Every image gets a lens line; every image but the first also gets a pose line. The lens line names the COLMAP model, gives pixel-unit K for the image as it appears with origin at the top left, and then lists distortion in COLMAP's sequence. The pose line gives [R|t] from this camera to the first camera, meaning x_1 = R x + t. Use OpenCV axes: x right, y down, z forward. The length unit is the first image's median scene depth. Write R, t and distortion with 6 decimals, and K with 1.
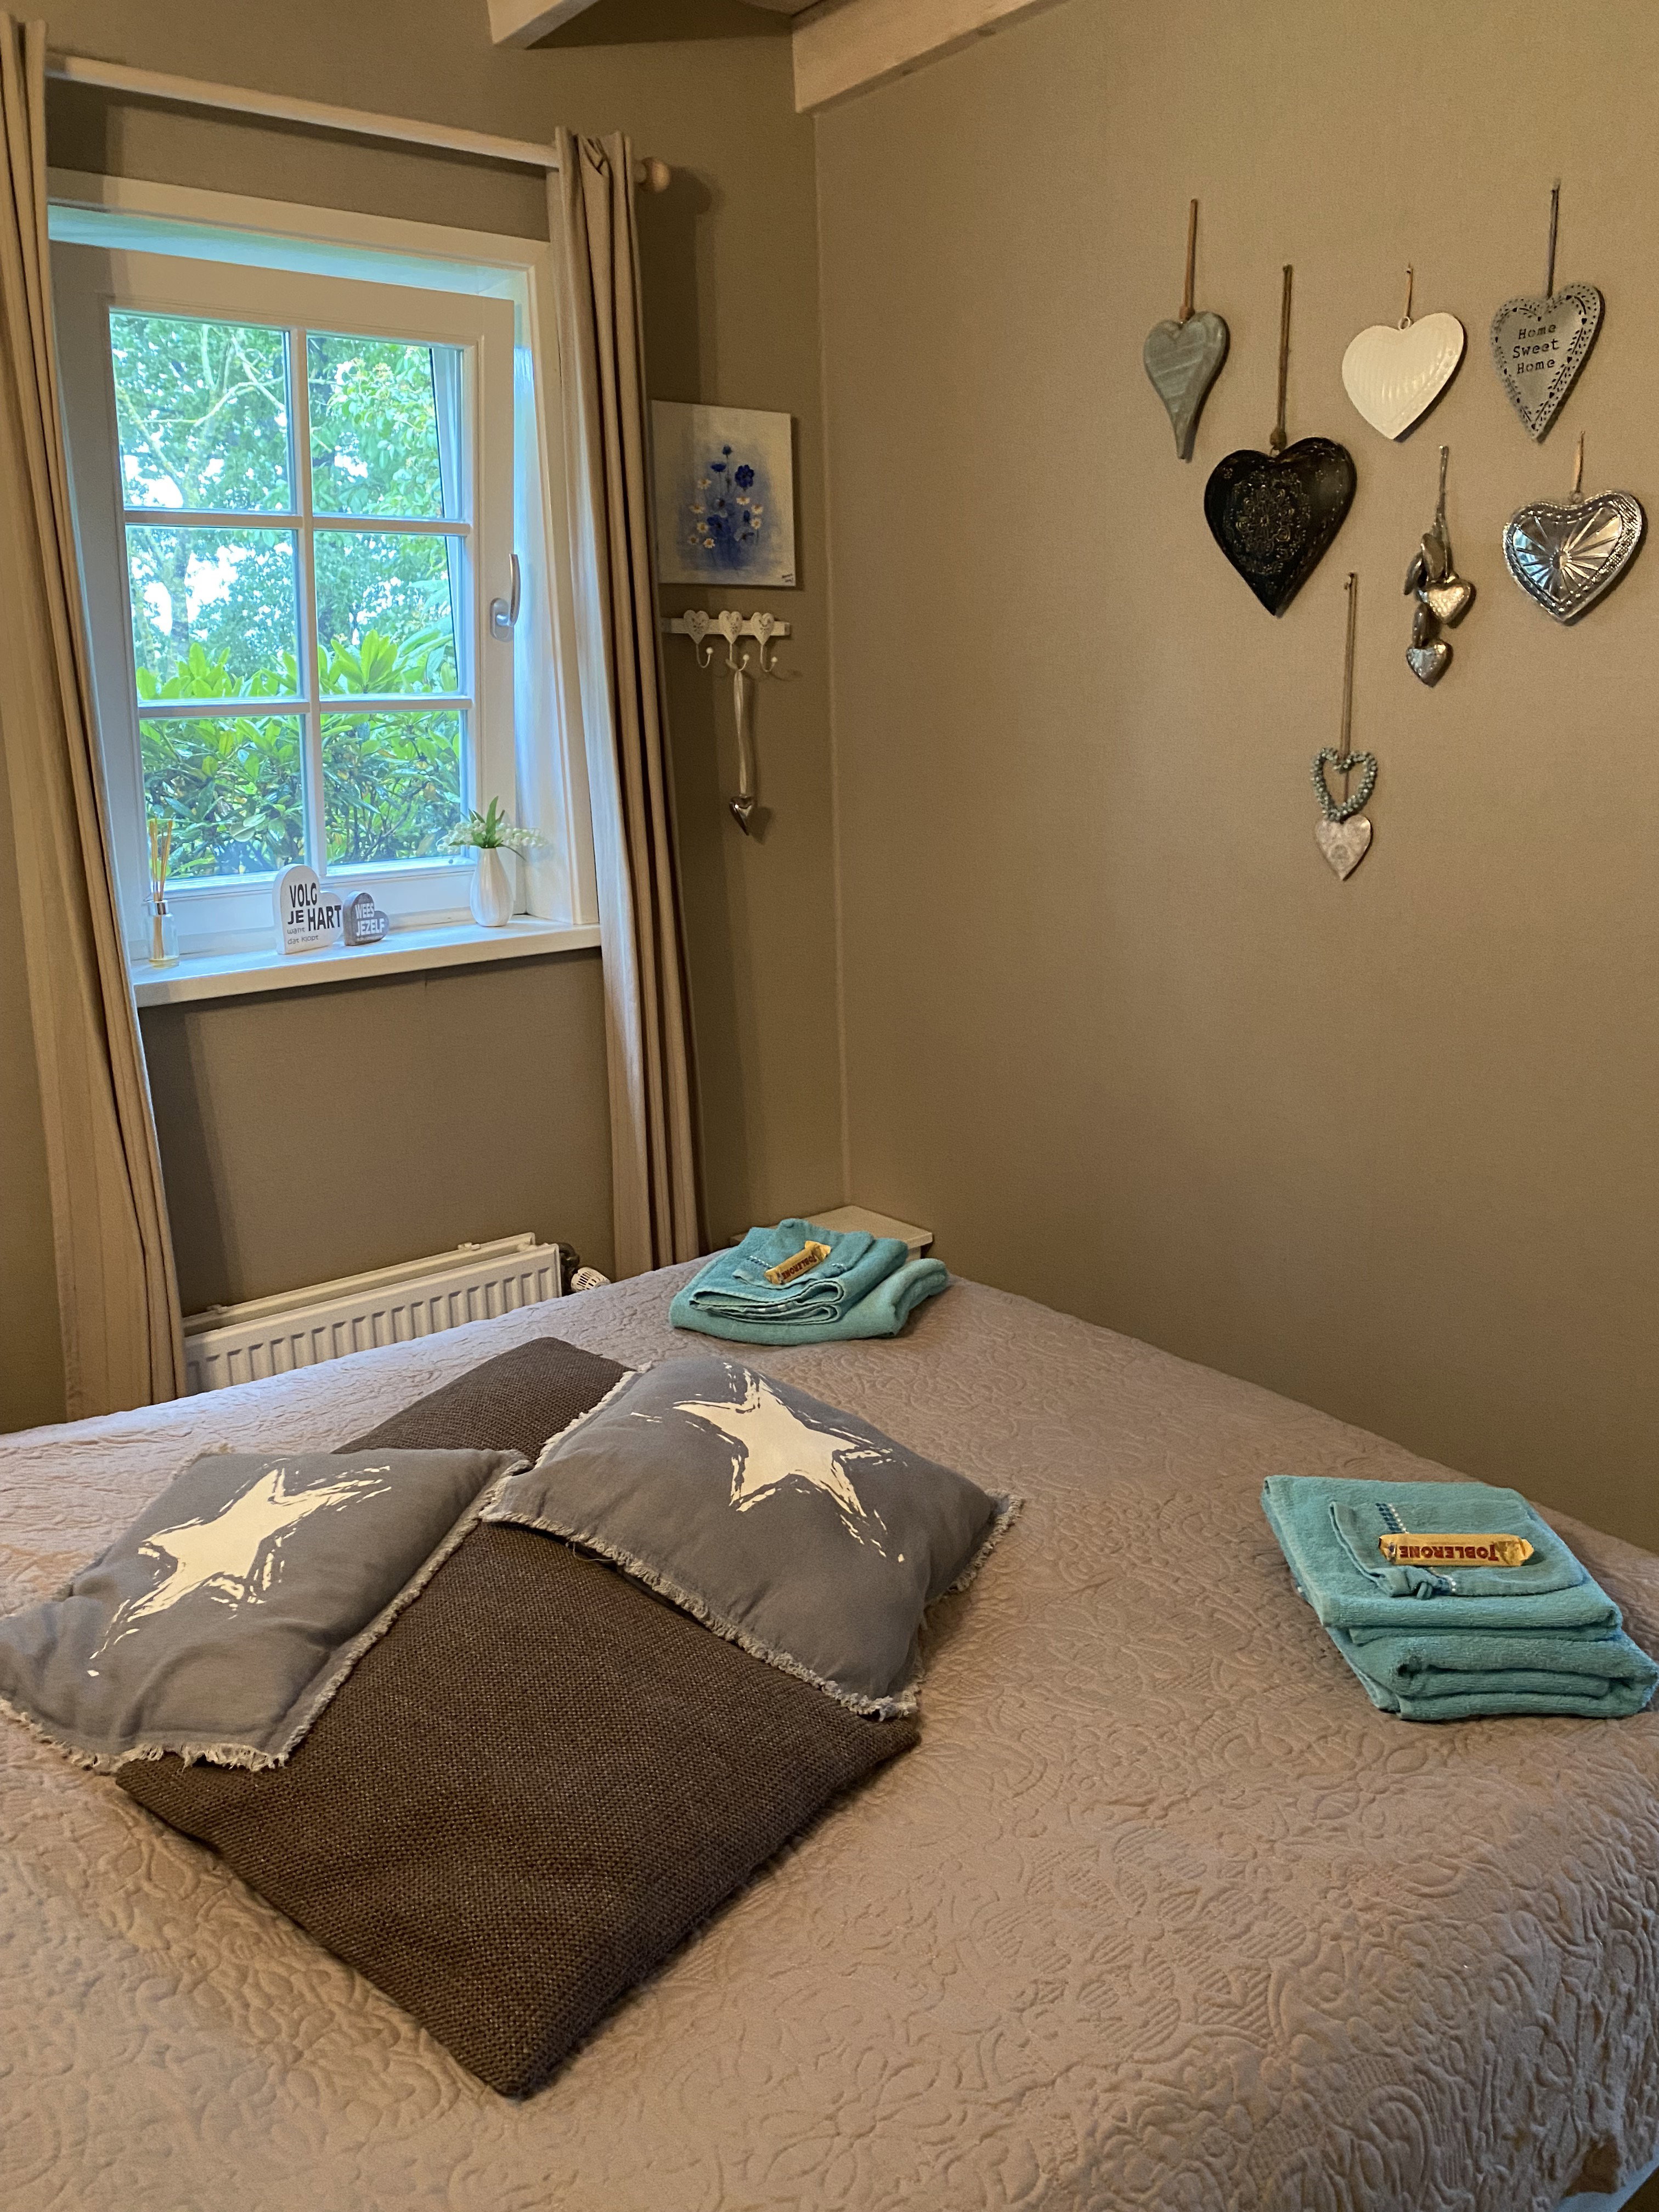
lens RADIAL K [[1685.4, 0, 815.3], [0, 1685.4, 1101.7], [0, 0, 1]] dist [0.020293, -0.008182]
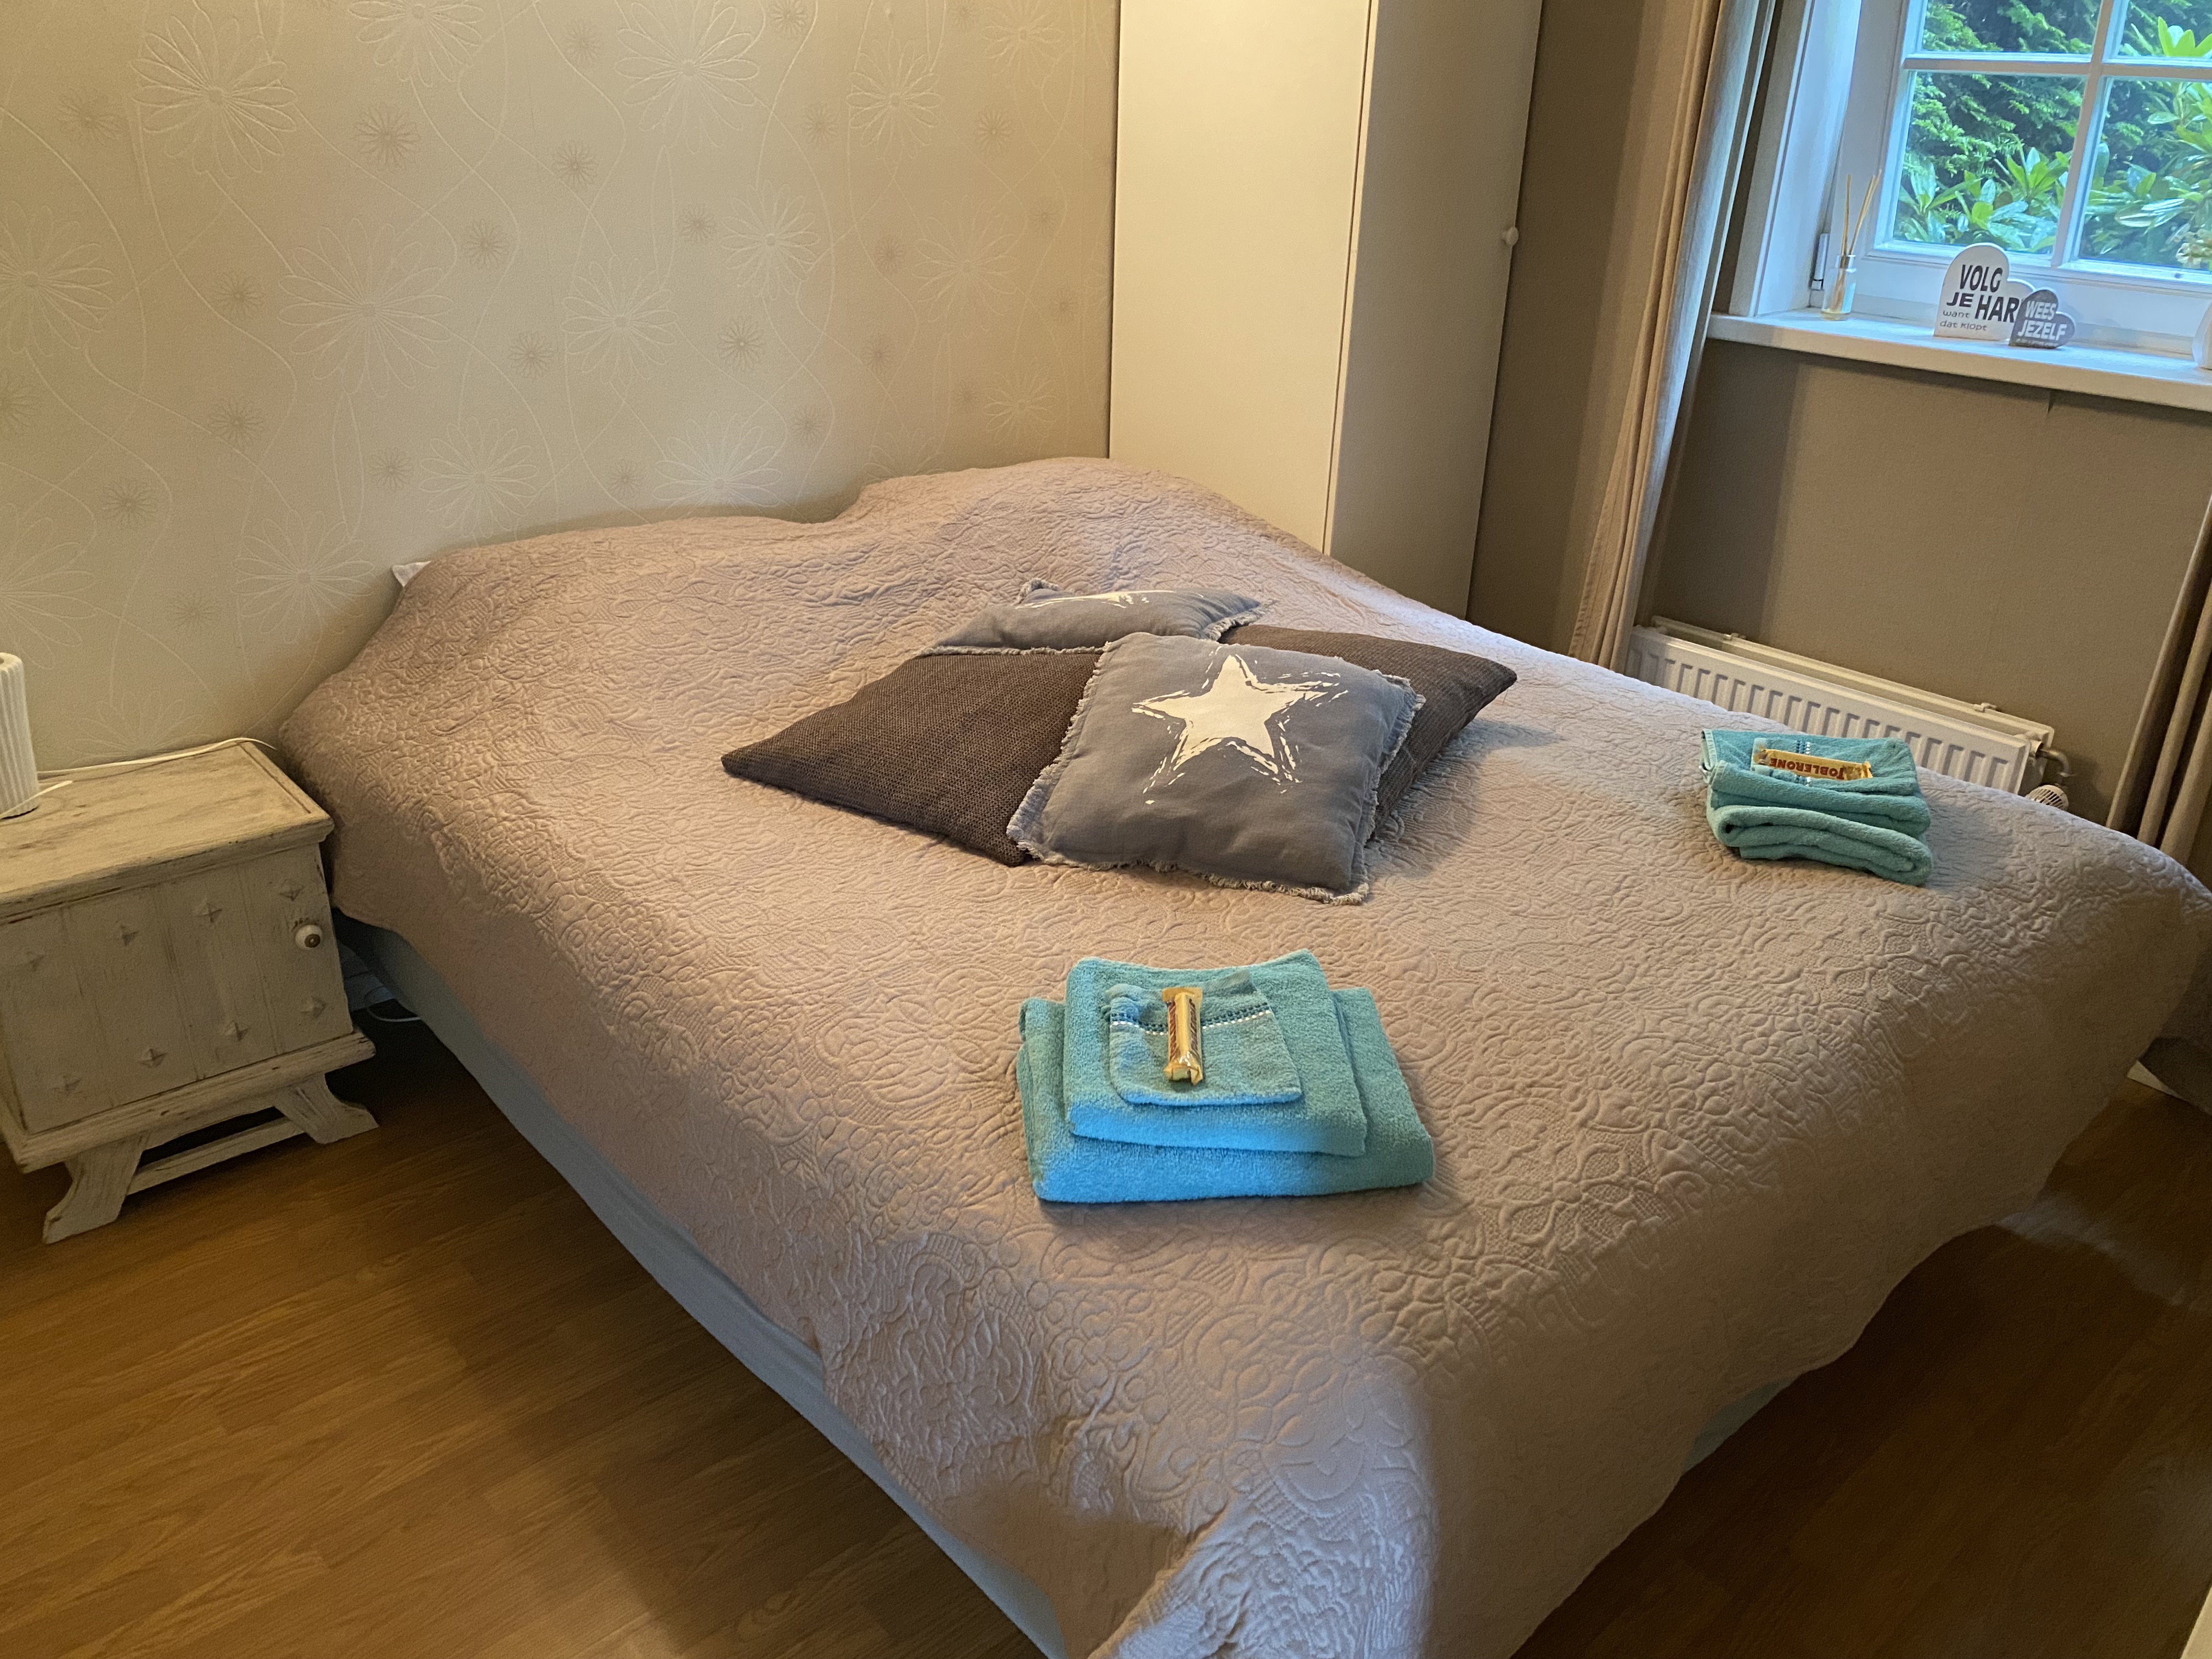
lens RADIAL K [[1685.4, 0, 1095.1], [0, 1685.4, 835.6], [0, 0, 1]] dist [0.020293, -0.008182]
pose [[0.064085, 0.467380, -0.881731, 0.718715], [-0.262118, 0.860408, 0.437026, -0.152824], [0.962906, 0.203111, 0.177648, 0.453948]]
